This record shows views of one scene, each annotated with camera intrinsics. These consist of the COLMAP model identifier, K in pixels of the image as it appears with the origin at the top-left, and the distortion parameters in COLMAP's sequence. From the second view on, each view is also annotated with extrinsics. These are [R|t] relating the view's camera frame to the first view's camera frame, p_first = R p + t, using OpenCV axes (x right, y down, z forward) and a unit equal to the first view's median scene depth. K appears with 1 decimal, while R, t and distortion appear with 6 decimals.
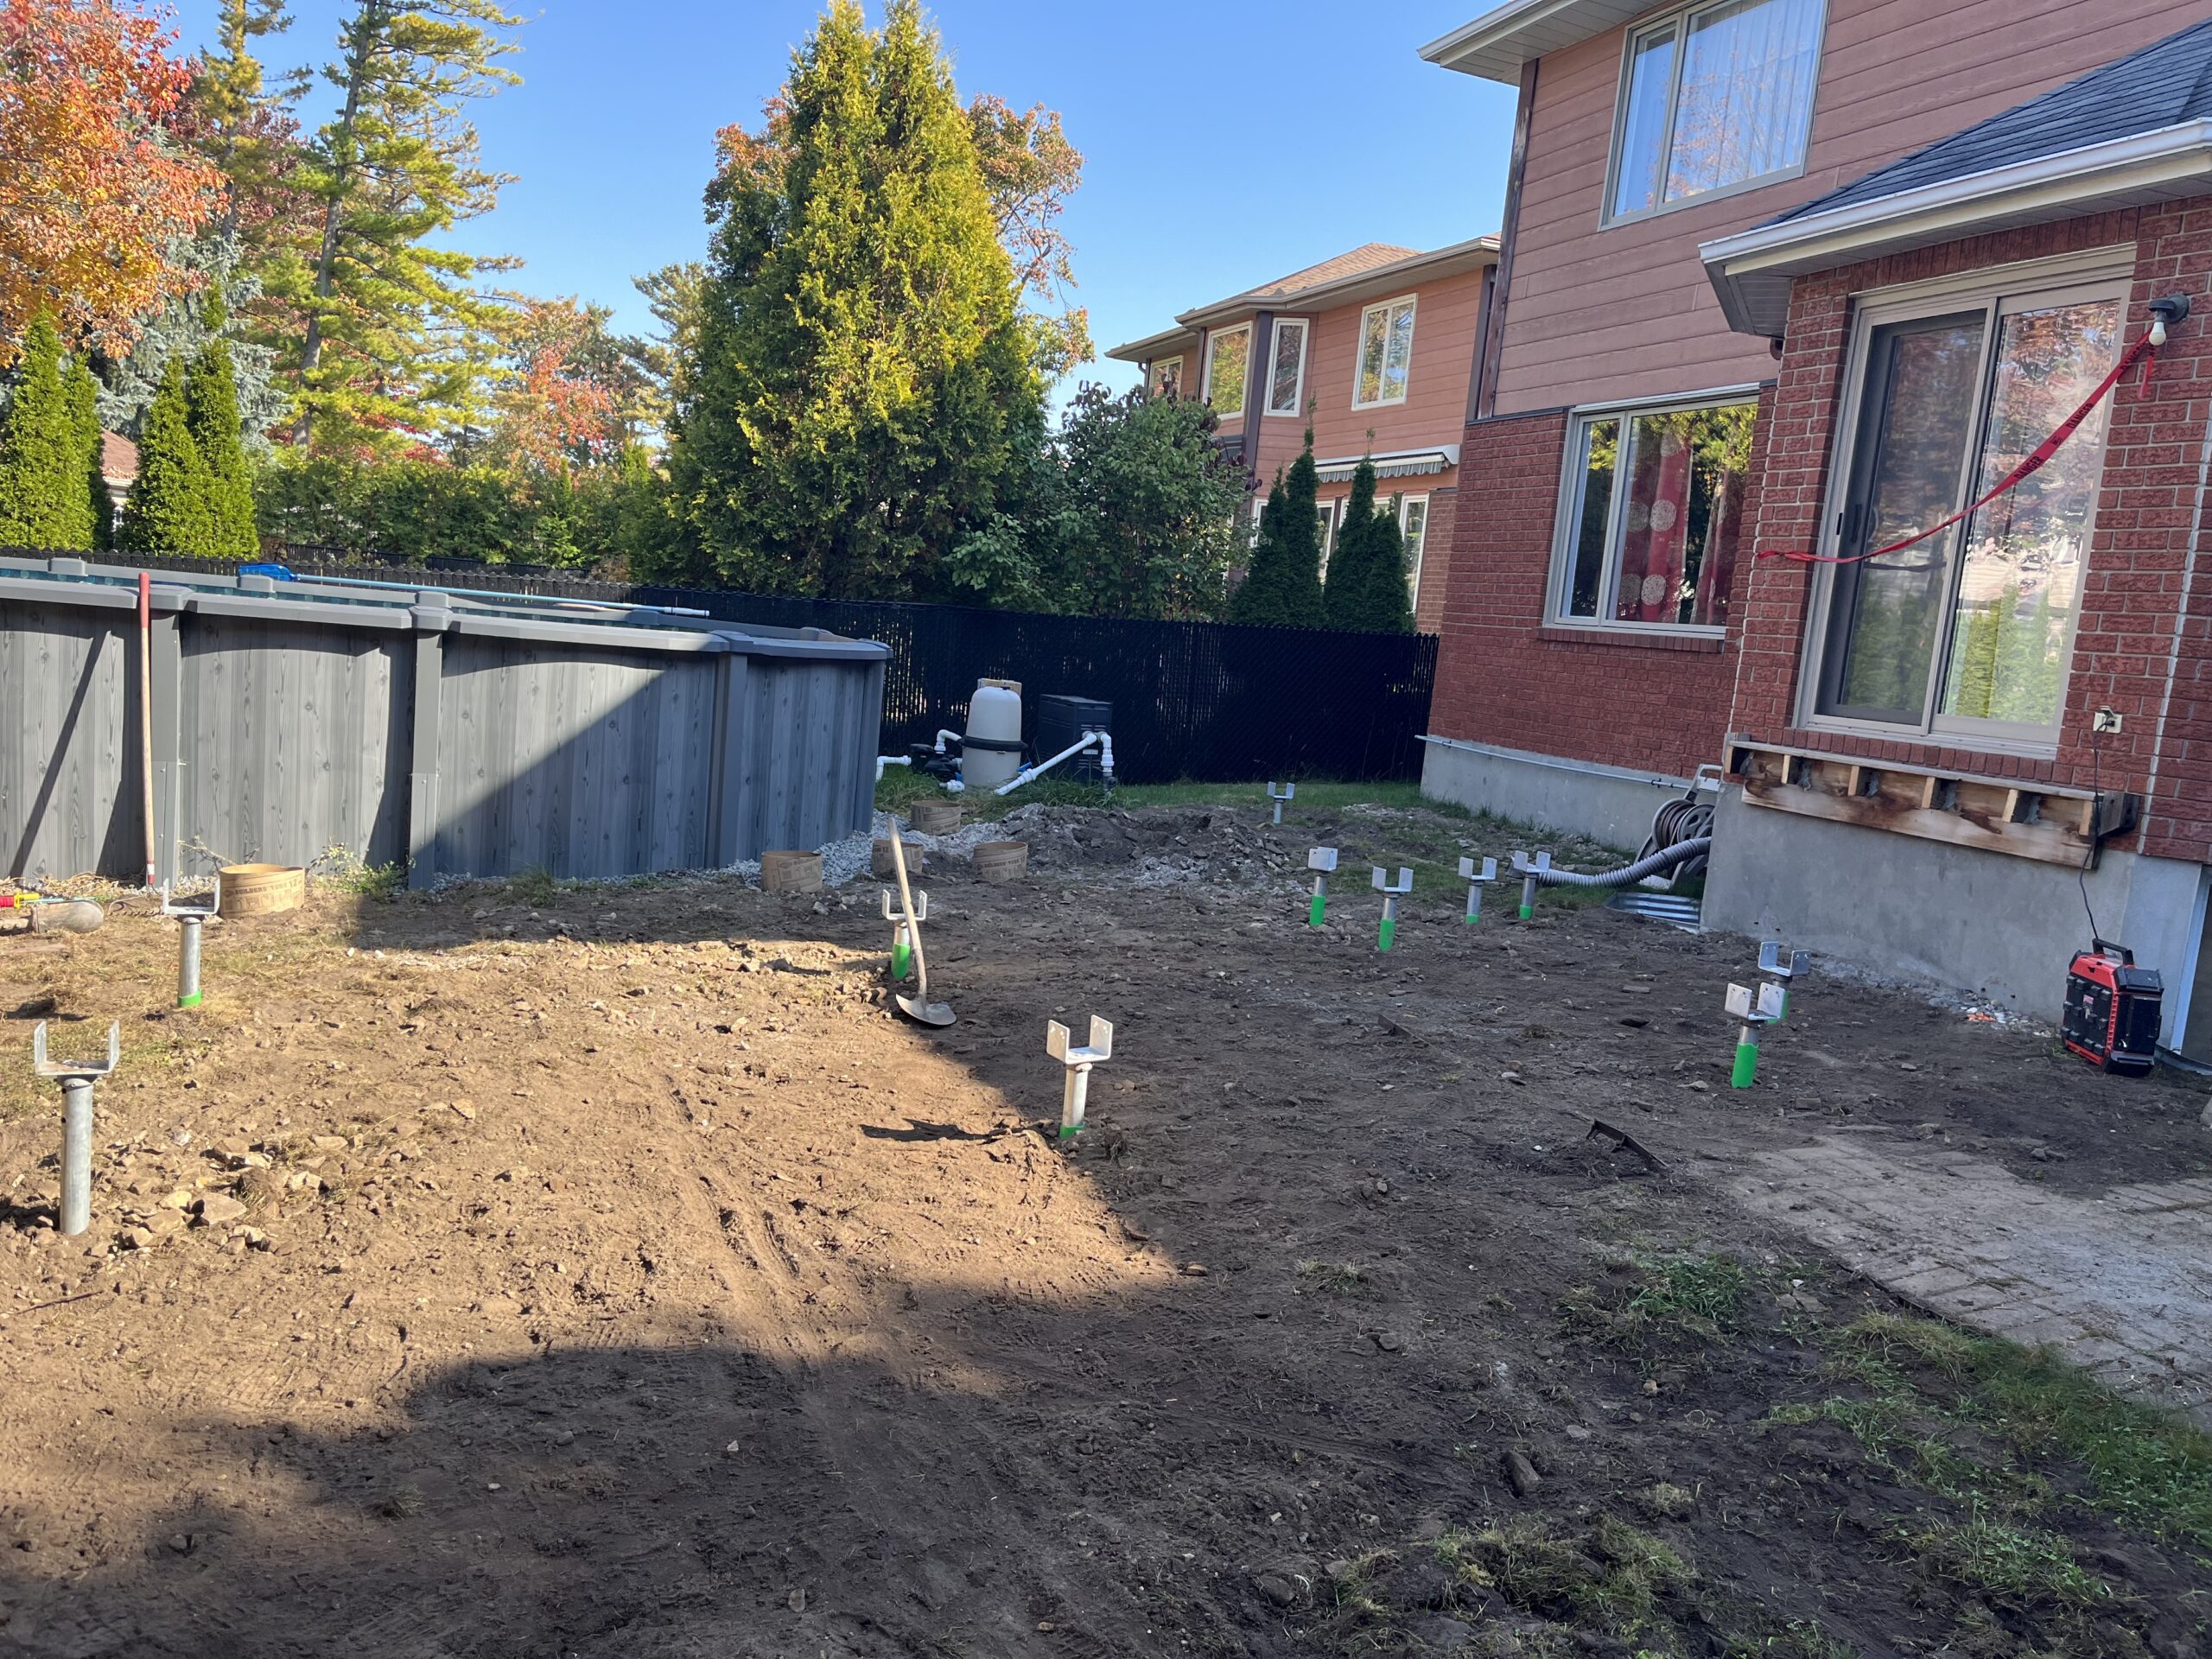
lens RADIAL K [[1643.0, 0, 1103.5], [0, 1643.0, 863.1], [0, 0, 1]] dist [-0.034869, -0.011934]
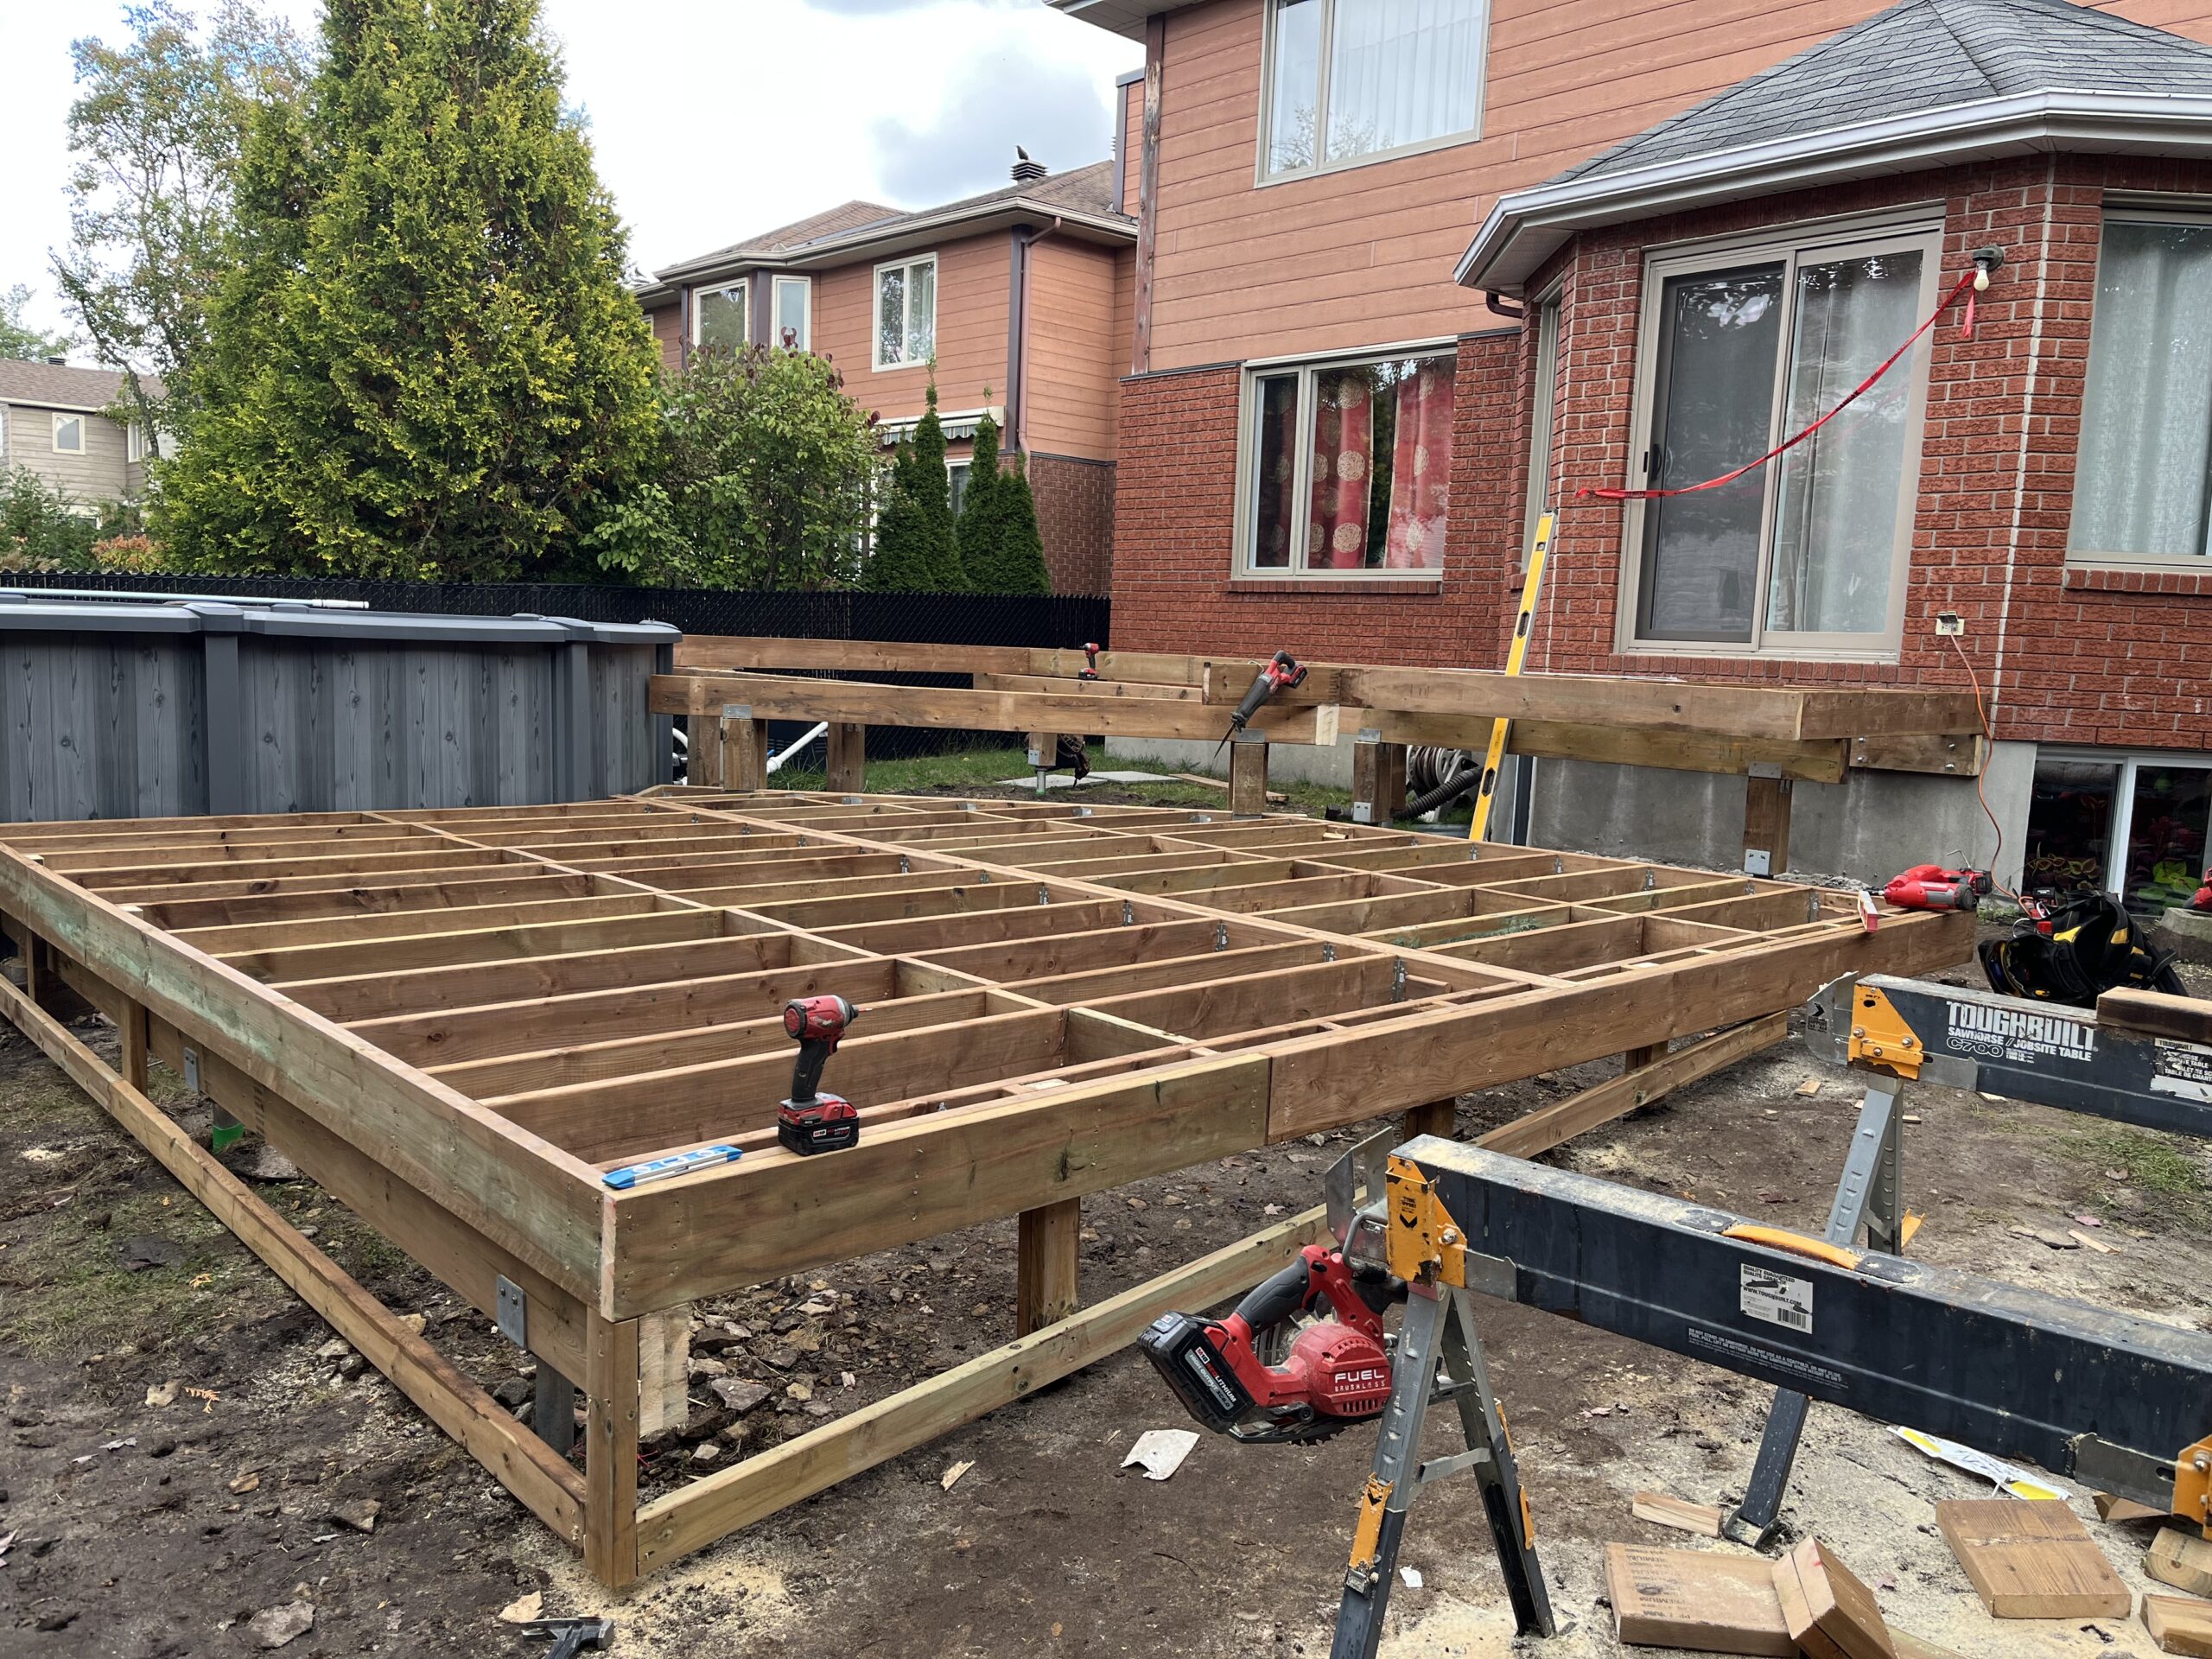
lens RADIAL K [[1668.2, 0, 1106.0], [0, 1668.2, 829.5], [0, 0, 1]] dist [-0.004015, 0.004378]
pose [[0.924045, -0.098661, 0.369333, -0.208355], [0.101246, 0.994784, 0.012431, -0.011163], [-0.368632, 0.025907, 0.929214, 0.075197]]
